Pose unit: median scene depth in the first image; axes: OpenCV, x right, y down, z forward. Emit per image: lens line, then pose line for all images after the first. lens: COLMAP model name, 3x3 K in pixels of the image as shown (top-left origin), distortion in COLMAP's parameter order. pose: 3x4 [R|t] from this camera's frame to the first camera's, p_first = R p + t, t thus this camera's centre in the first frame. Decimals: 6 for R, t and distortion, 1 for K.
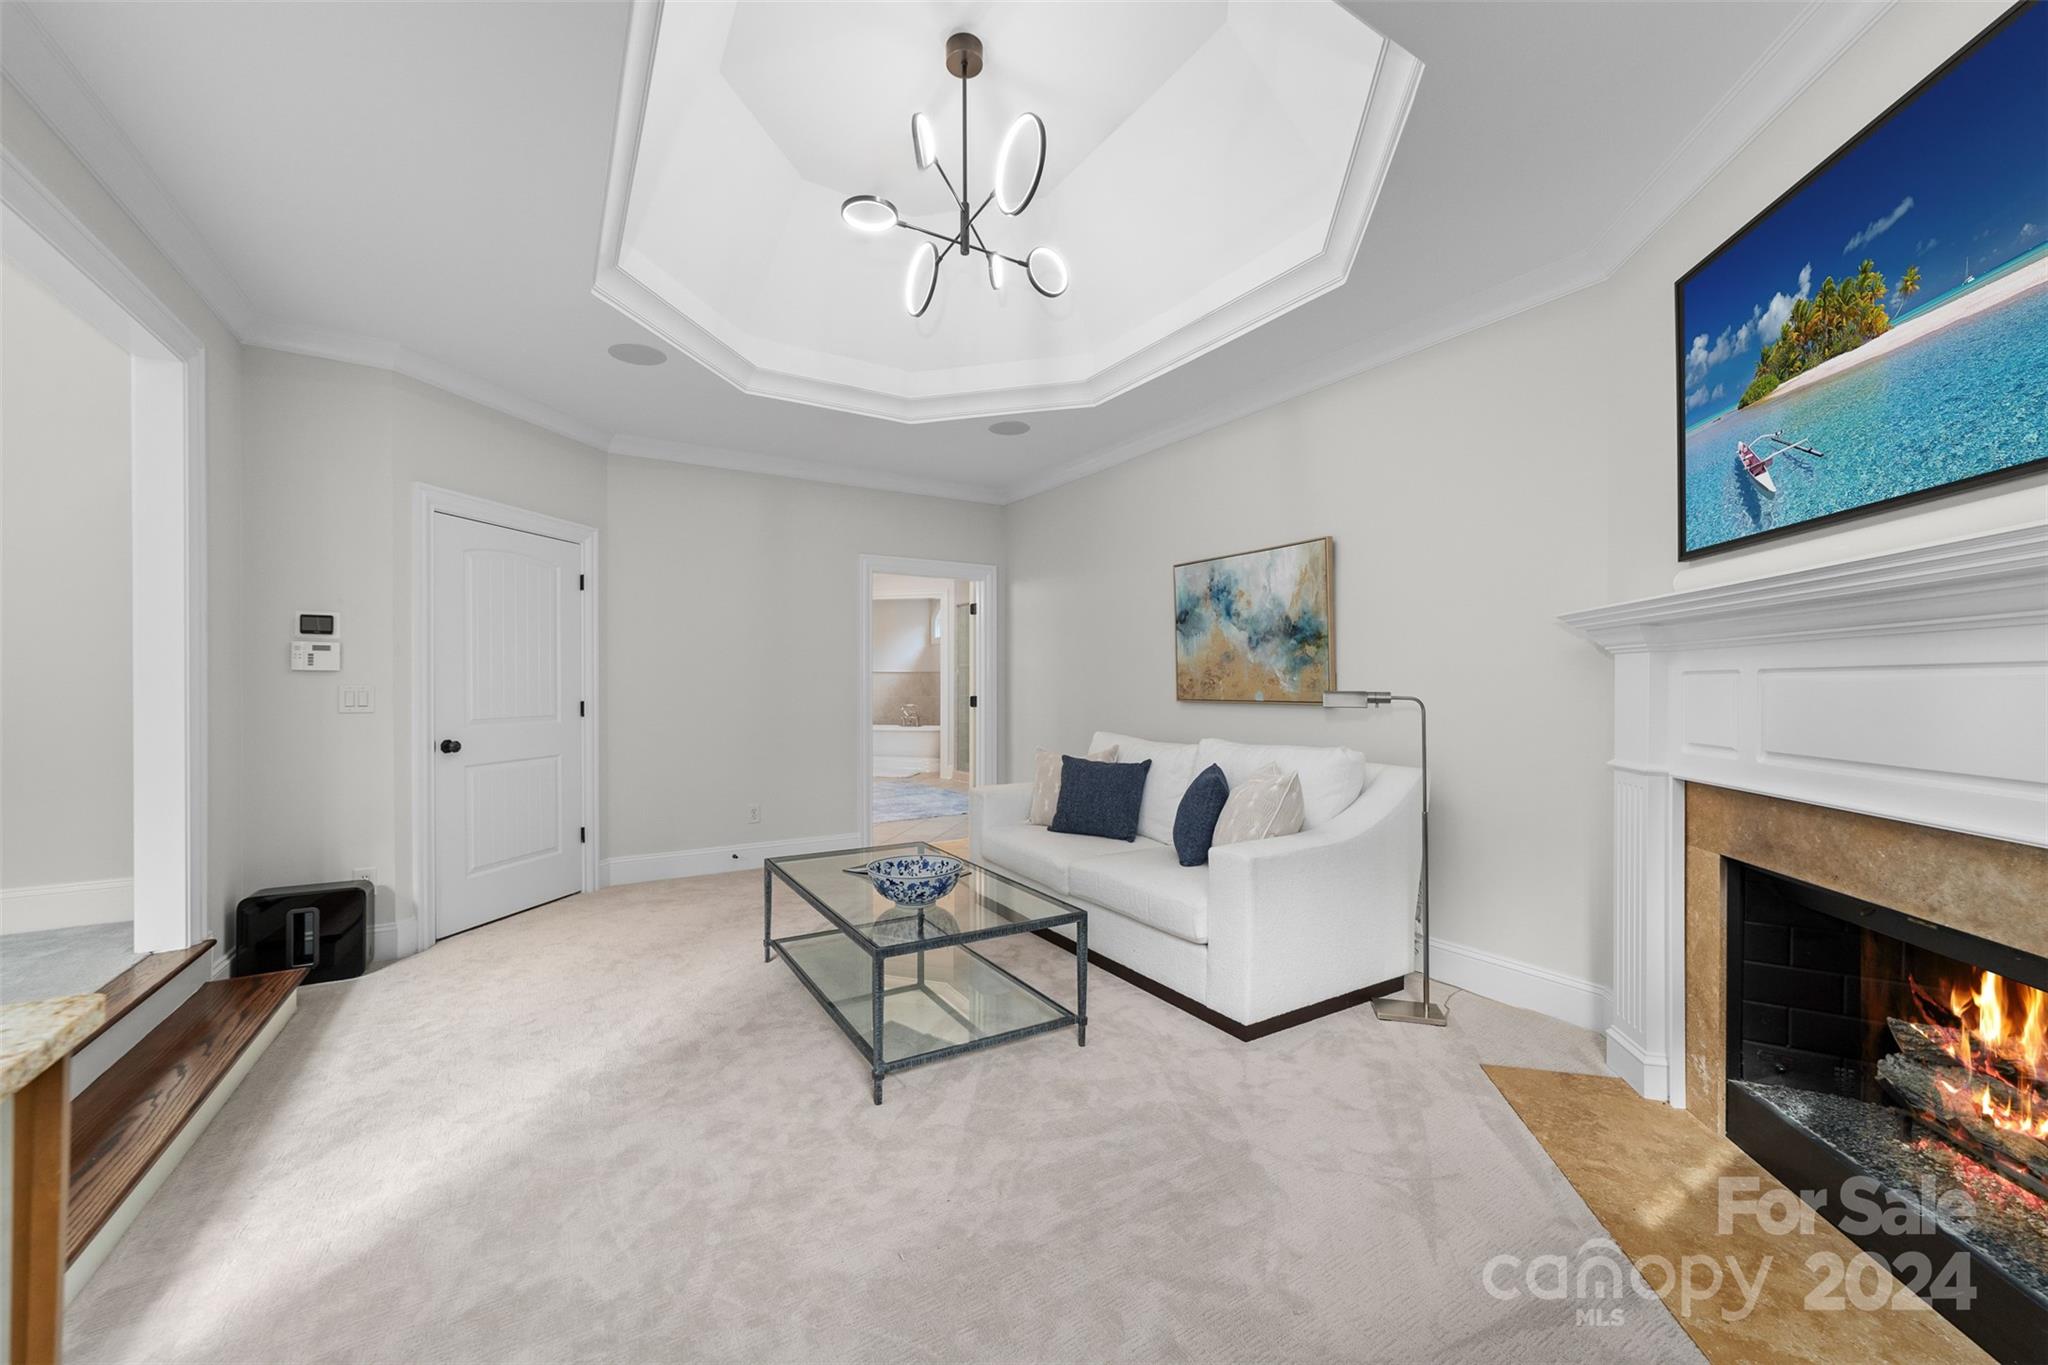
lens RADIAL K [[807.9, 0, 1030.7], [0, 807.9, 677.2], [0, 0, 1]] dist [-0.000918, -0.000030]
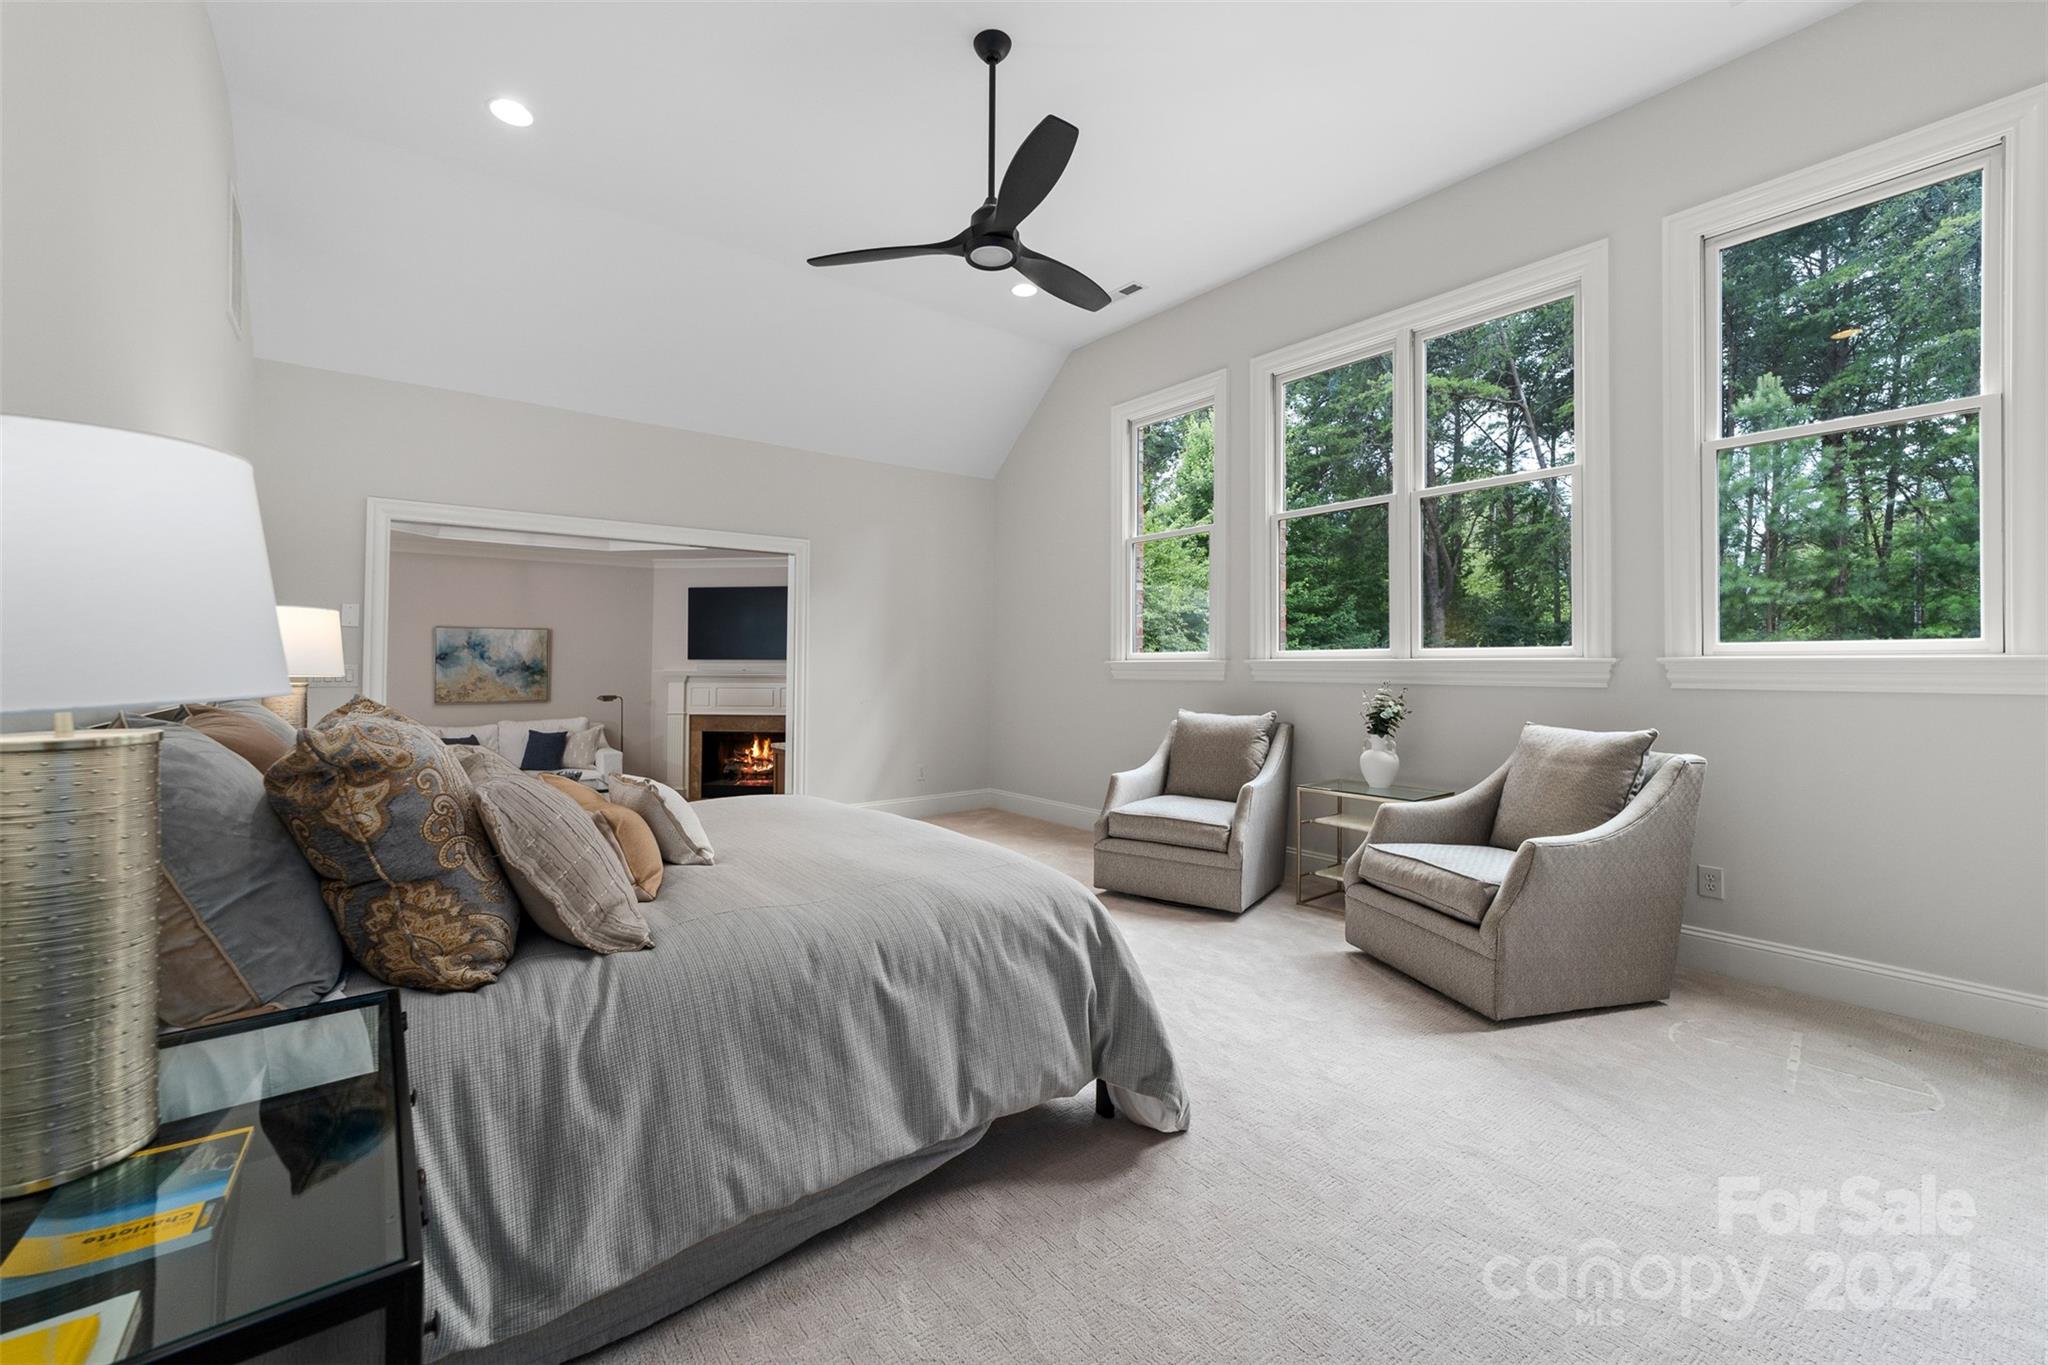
lens RADIAL K [[807.9, 0, 1026.2], [0, 807.9, 675.8], [0, 0, 1]] dist [-0.000918, -0.000030]
pose [[-0.149909, -0.003294, 0.988694, -1.900114], [-0.006173, 0.999978, 0.002396, -0.048312], [-0.988681, -0.005744, -0.149926, 0.009640]]
